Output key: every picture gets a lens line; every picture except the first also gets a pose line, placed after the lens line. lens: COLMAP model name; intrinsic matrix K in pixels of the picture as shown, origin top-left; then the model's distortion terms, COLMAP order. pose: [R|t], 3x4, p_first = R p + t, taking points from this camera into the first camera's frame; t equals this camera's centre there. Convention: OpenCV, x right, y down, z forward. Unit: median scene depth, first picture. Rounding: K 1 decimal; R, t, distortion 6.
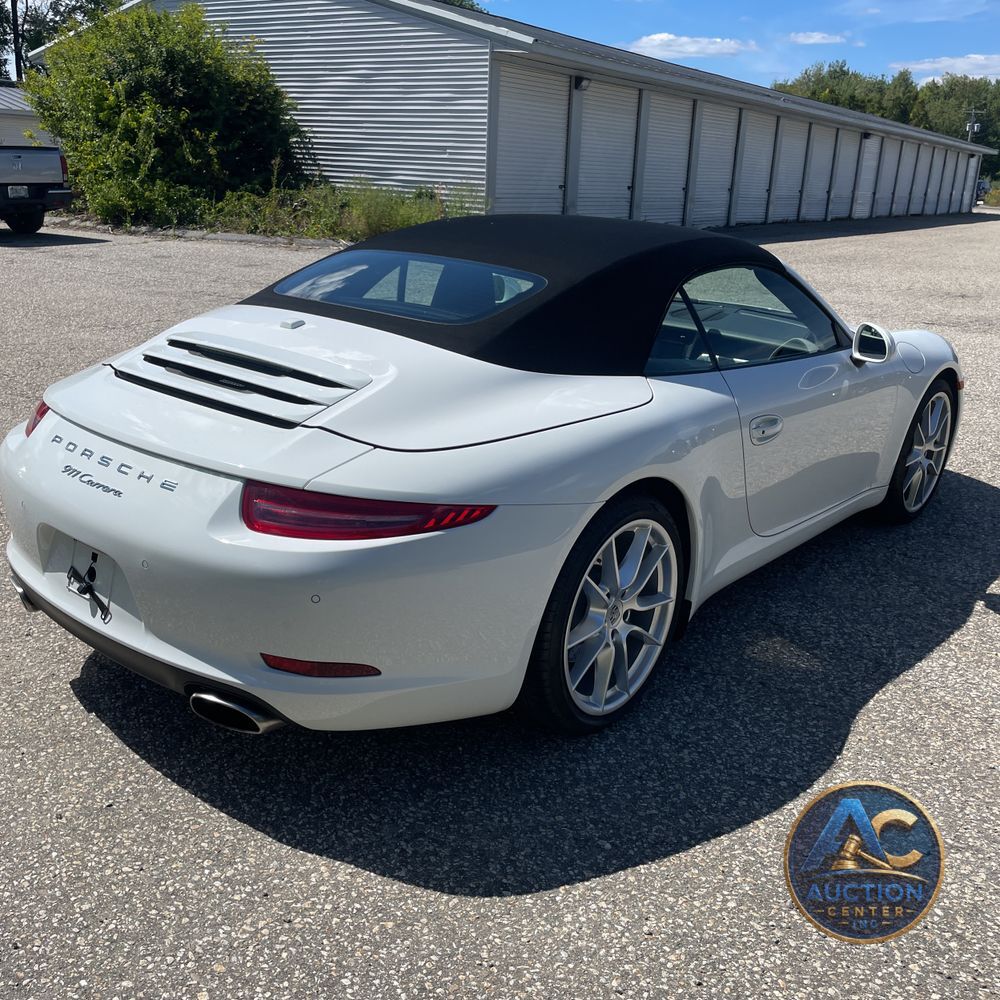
lens RADIAL K [[1012.5, 0, 493.7], [0, 1012.5, 482.7], [0, 0, 1]] dist [0.094810, -0.142975]
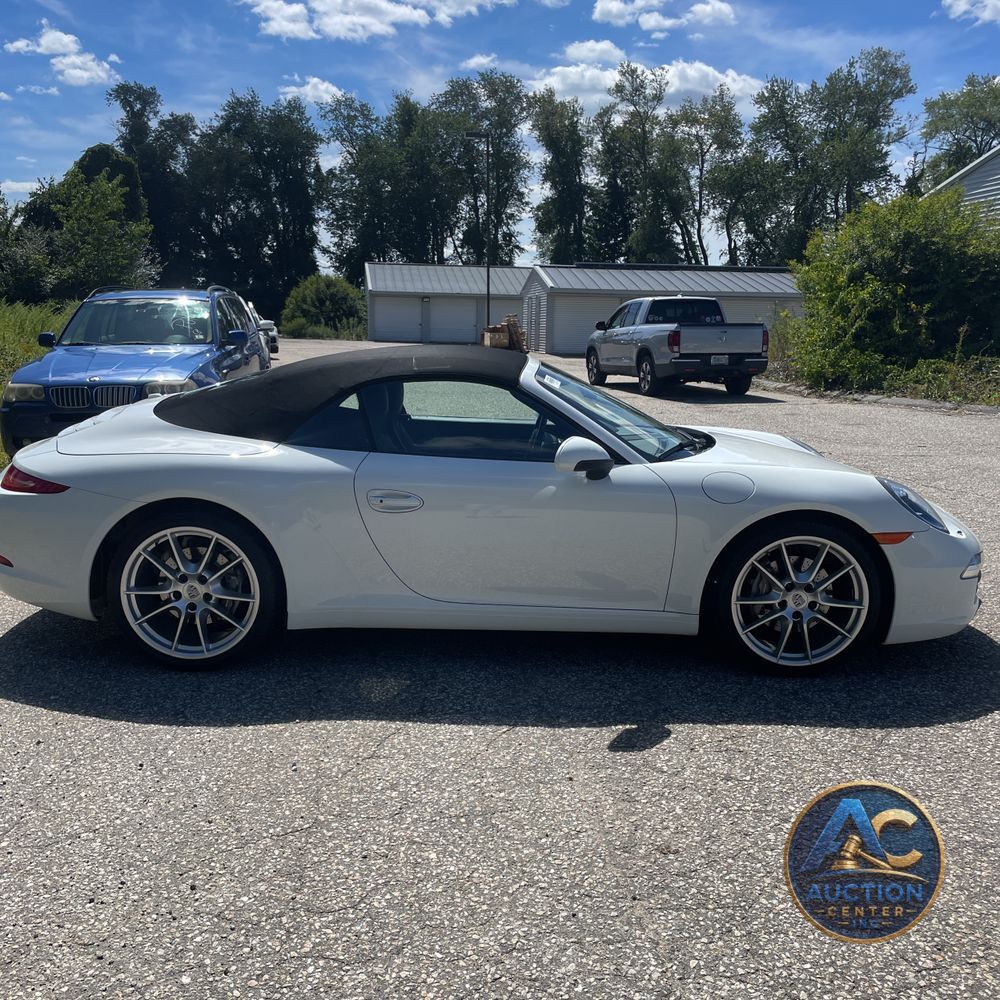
lens RADIAL K [[1012.5, 0, 493.7], [0, 1012.5, 482.7], [0, 0, 1]] dist [0.094810, -0.142975]
pose [[0.656163, 0.088516, -0.749410, 0.235442], [-0.212753, 0.974510, -0.071178, -0.002033], [0.724007, 0.206144, 0.658269, 0.047393]]
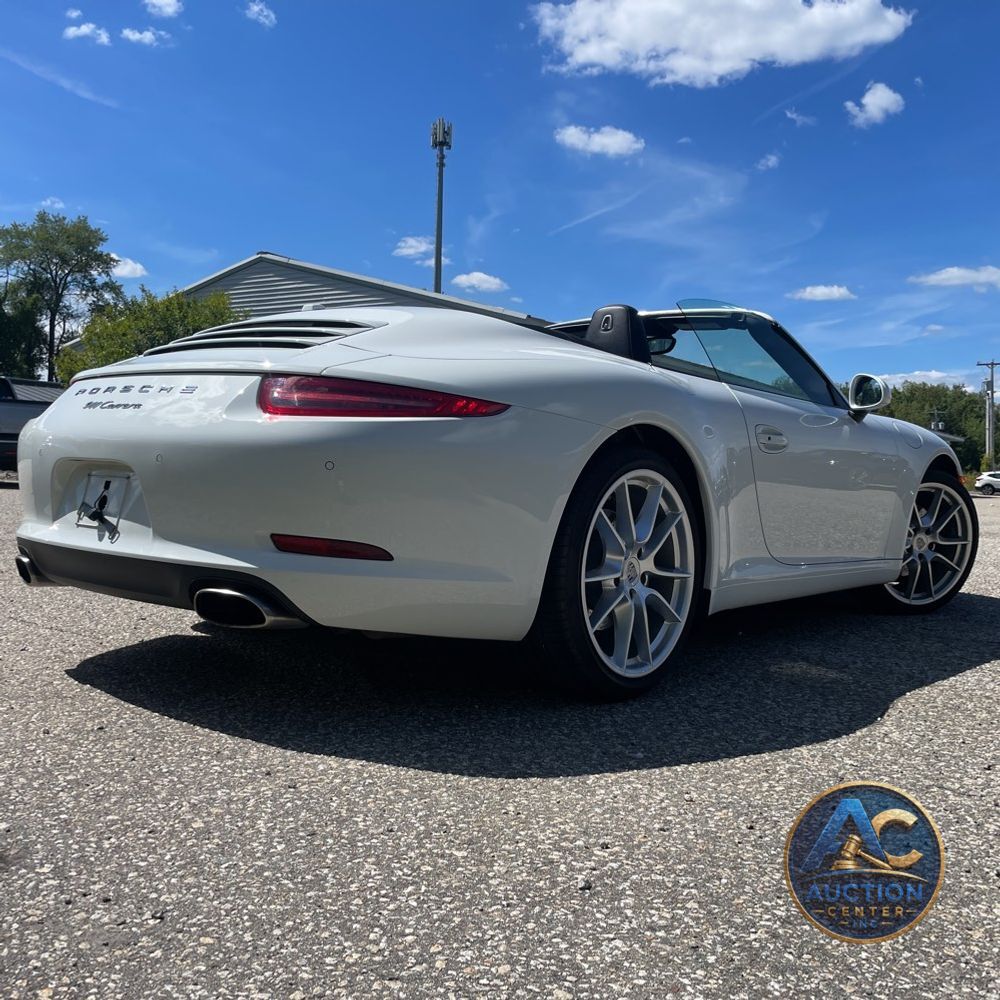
lens RADIAL K [[1009.2, 0, 499.6], [0, 1009.2, 453.0], [0, 0, 1]] dist [0.031022, 0.007973]
pose [[0.999626, -0.025830, 0.008951, -0.002063], [0.027327, 0.952733, -0.302577, 0.048161], [-0.000712, 0.302709, 0.953083, 0.006252]]
